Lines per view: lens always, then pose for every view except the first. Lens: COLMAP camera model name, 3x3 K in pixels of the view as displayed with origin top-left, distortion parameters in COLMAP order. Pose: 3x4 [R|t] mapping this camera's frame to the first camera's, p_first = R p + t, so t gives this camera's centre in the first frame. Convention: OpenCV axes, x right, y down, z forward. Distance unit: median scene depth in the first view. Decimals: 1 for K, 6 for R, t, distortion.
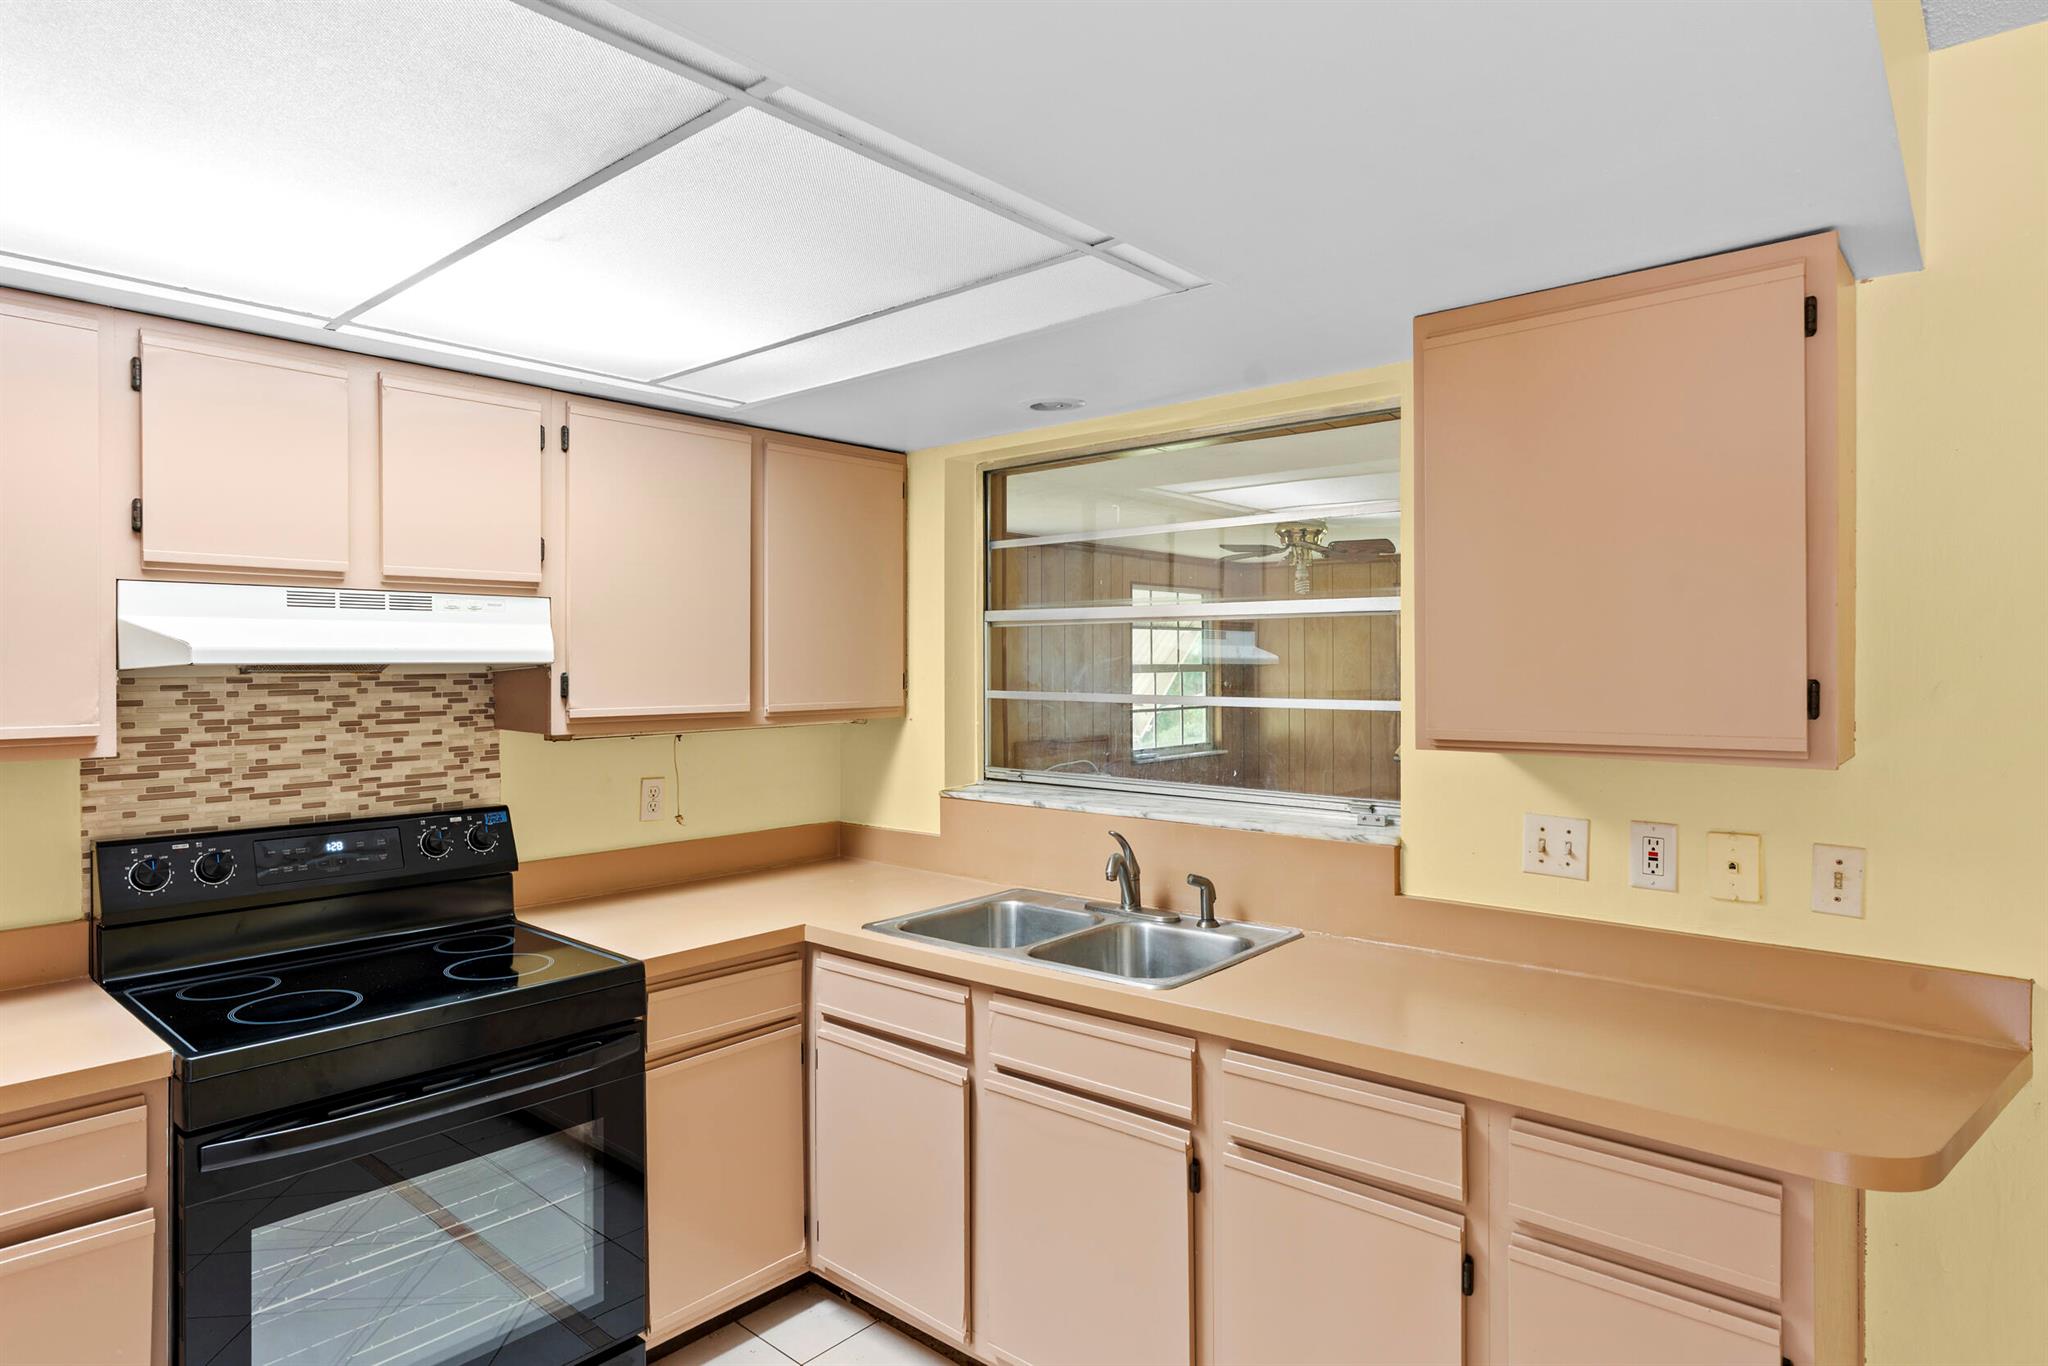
lens RADIAL K [[1129.6, 0, 1023.8], [0, 1129.6, 664.6], [0, 0, 1]] dist [-0.003264, 0.001295]
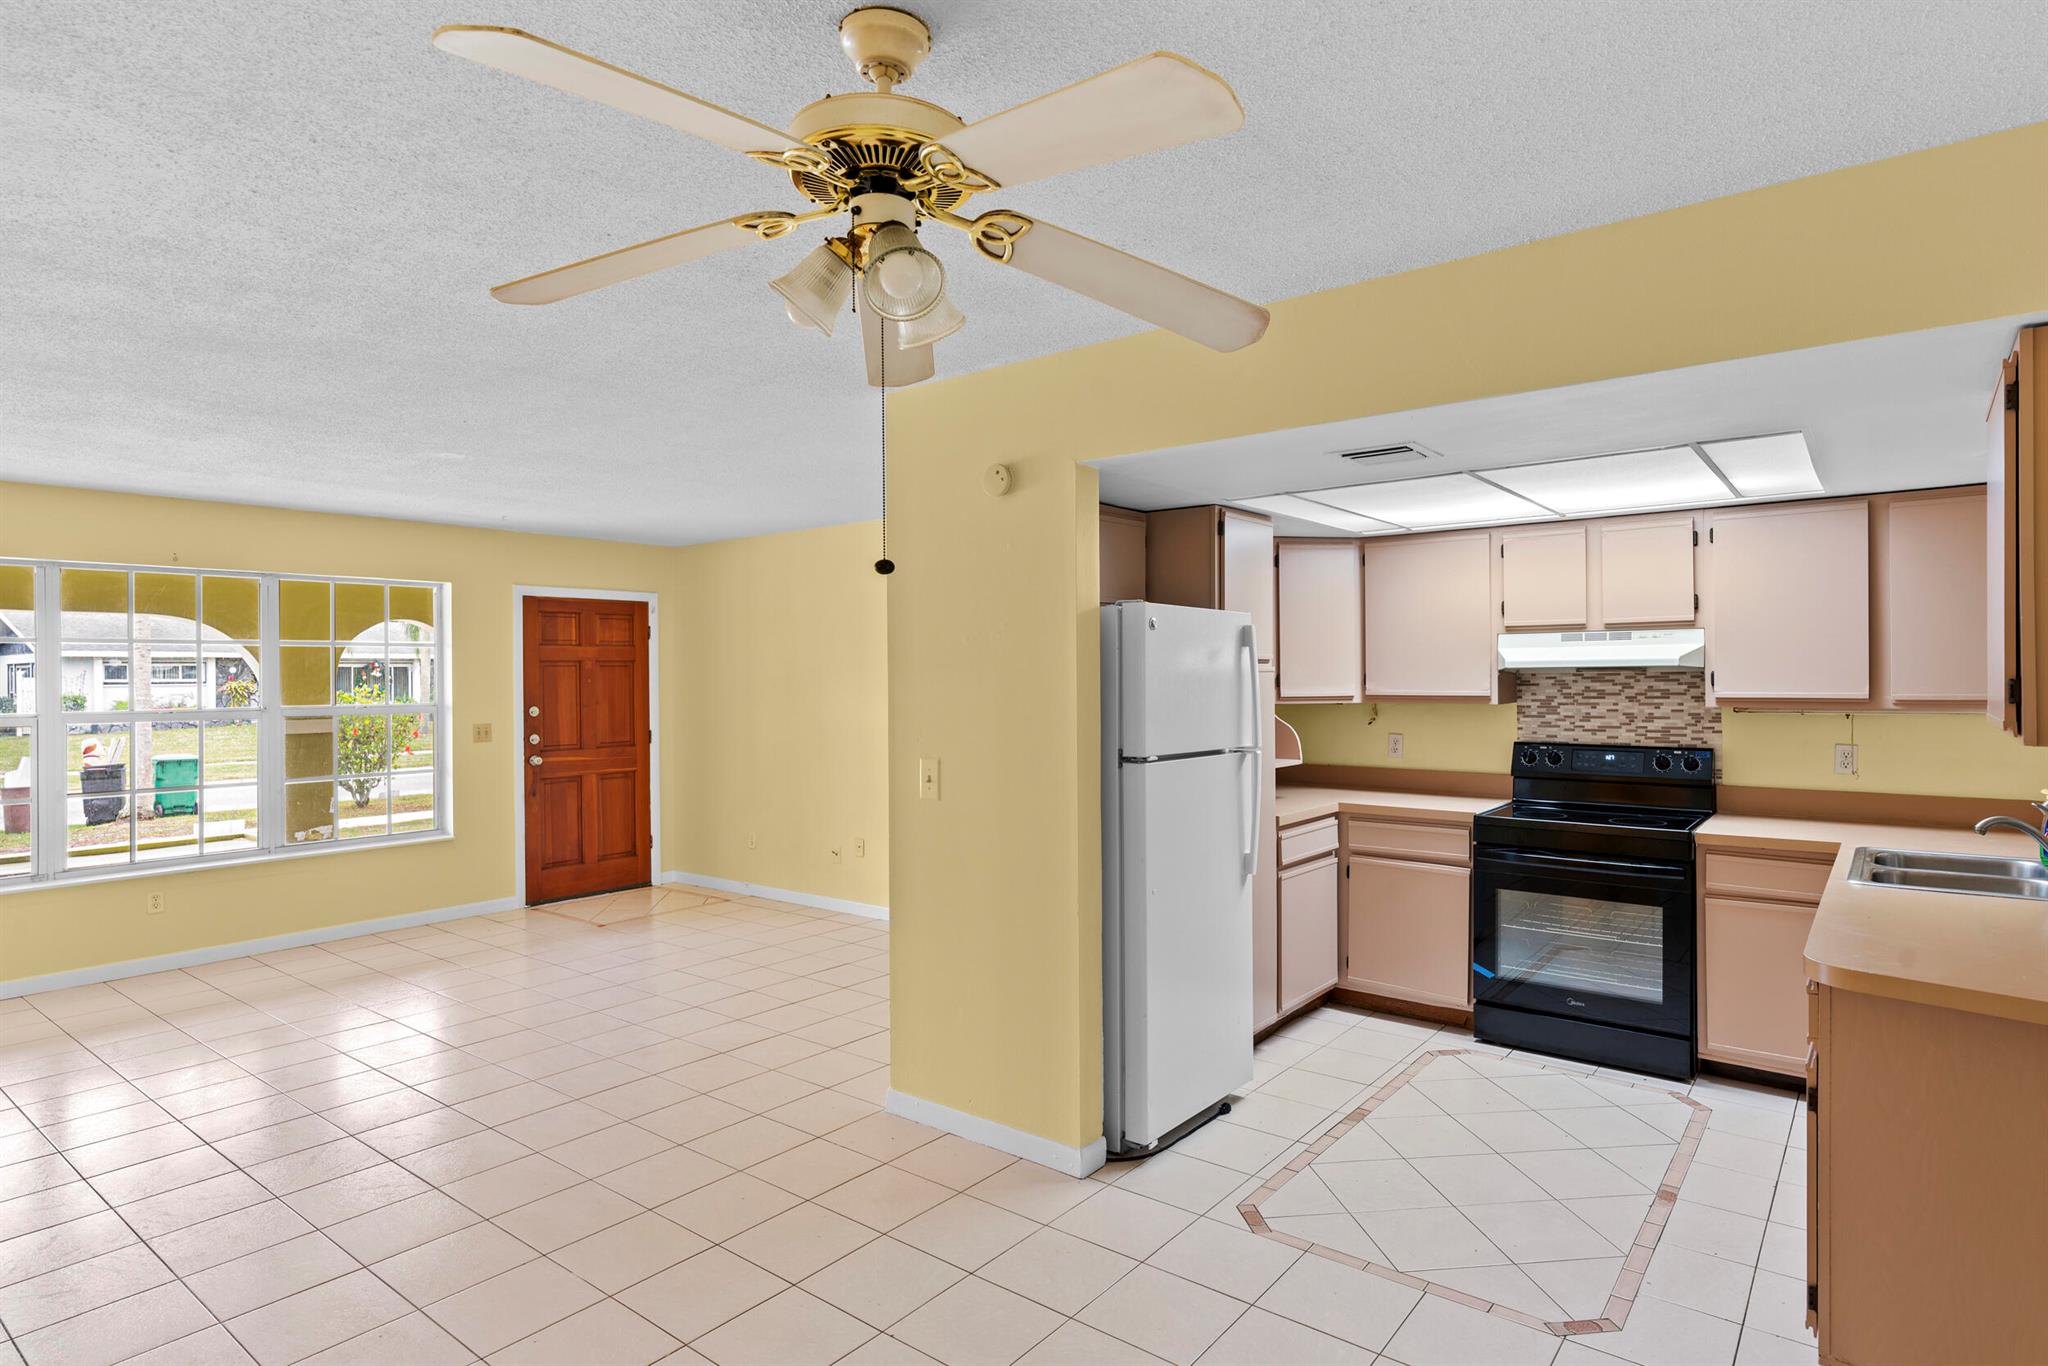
lens RADIAL K [[1108.1, 0, 1024.3], [0, 1108.1, 675.7], [0, 0, 1]] dist [-0.004508, 0.003701]
pose [[0.046569, 0.003652, -0.998908, 1.275876], [0.007815, 0.999961, 0.004020, -0.000760], [0.998884, -0.007994, 0.046539, -0.131718]]
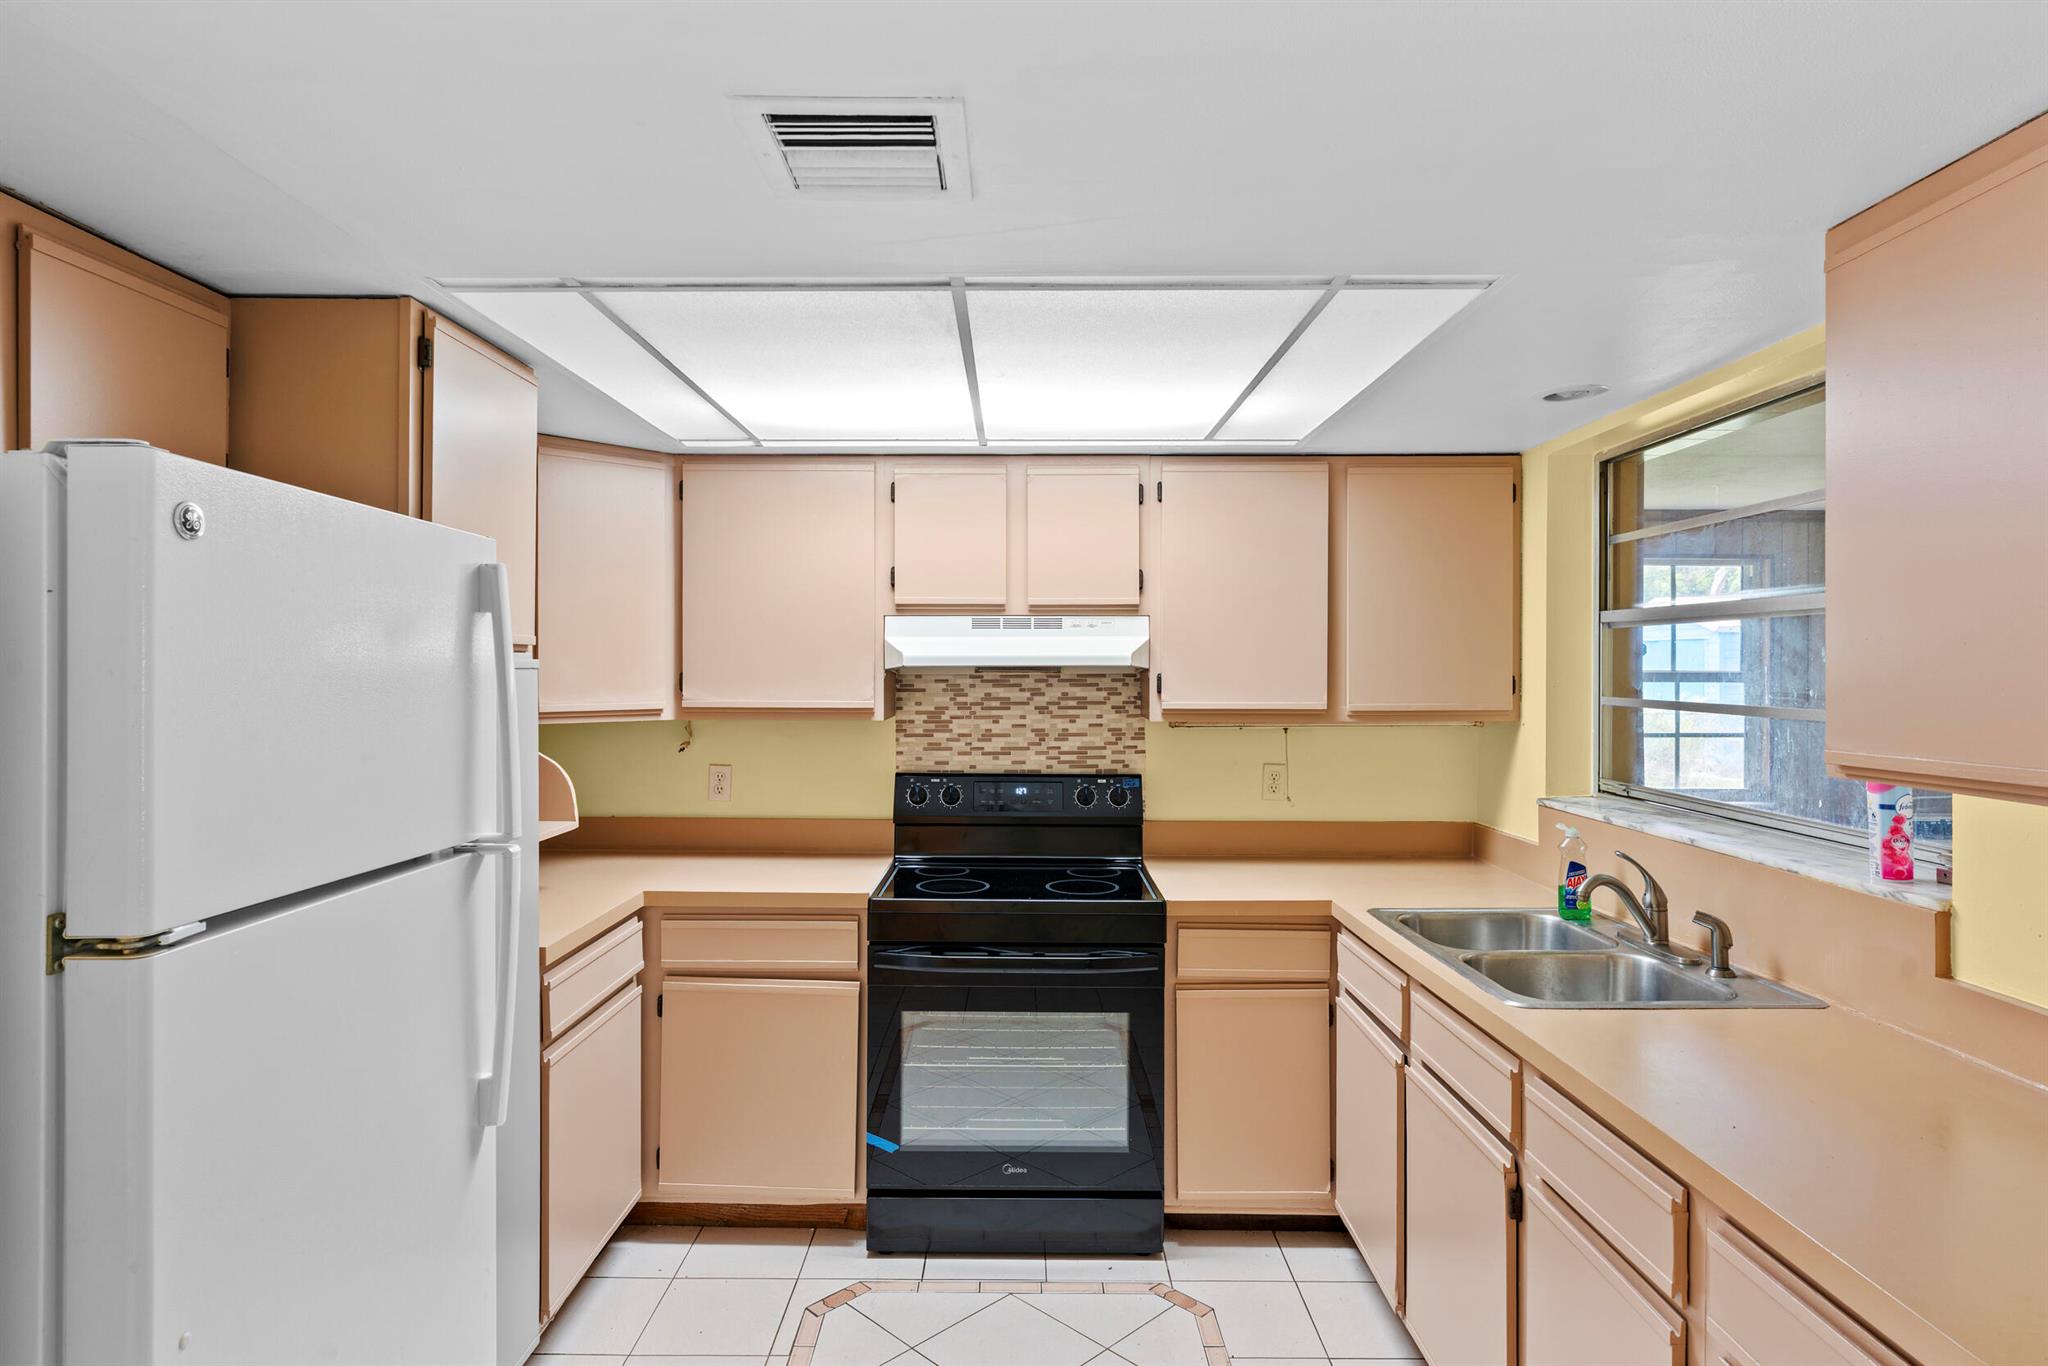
lens RADIAL K [[1108.1, 0, 1024.3], [0, 1108.1, 675.7], [0, 0, 1]] dist [-0.004508, 0.003701]
pose [[0.658448, 0.008407, -0.752579, 0.458940], [-0.003406, 0.999961, 0.008190, -0.000122], [0.752618, -0.002829, 0.658451, 0.054712]]
